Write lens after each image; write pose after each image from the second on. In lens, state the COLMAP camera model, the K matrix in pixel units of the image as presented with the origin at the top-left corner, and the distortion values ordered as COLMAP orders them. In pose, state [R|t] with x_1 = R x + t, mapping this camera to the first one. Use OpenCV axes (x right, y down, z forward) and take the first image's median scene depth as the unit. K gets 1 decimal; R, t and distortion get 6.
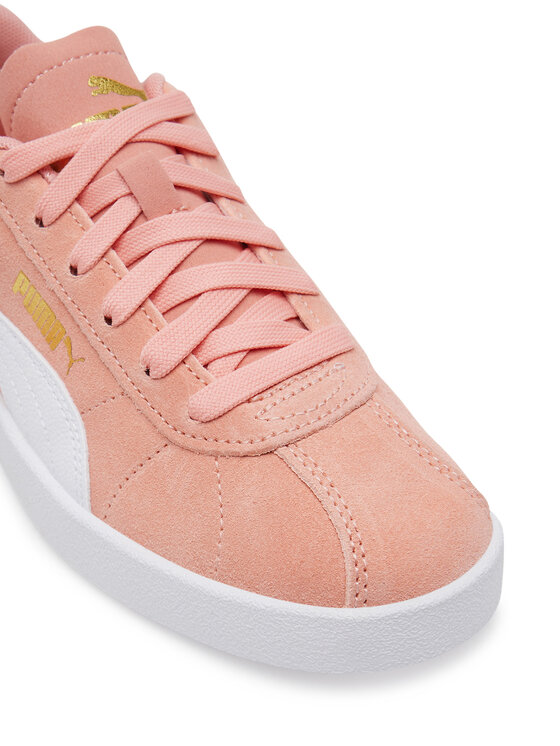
lens RADIAL K [[1318.0, 0, 280.3], [0, 1318.0, 373.1], [0, 0, 1]] dist [-0.117387, 0.000000]
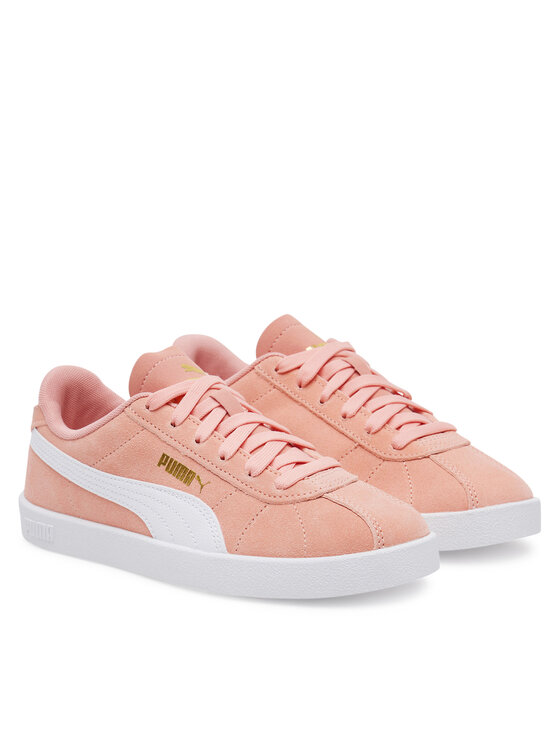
lens RADIAL K [[2192.4, 0, 279.8], [0, 2192.4, 372.9], [0, 0, 1]] dist [0.125292, 0.000000]
pose [[0.949140, -0.032593, 0.313162, -1.075681], [0.195106, 0.841529, -0.503748, 1.527895], [-0.247117, 0.539227, 0.805088, -1.747493]]
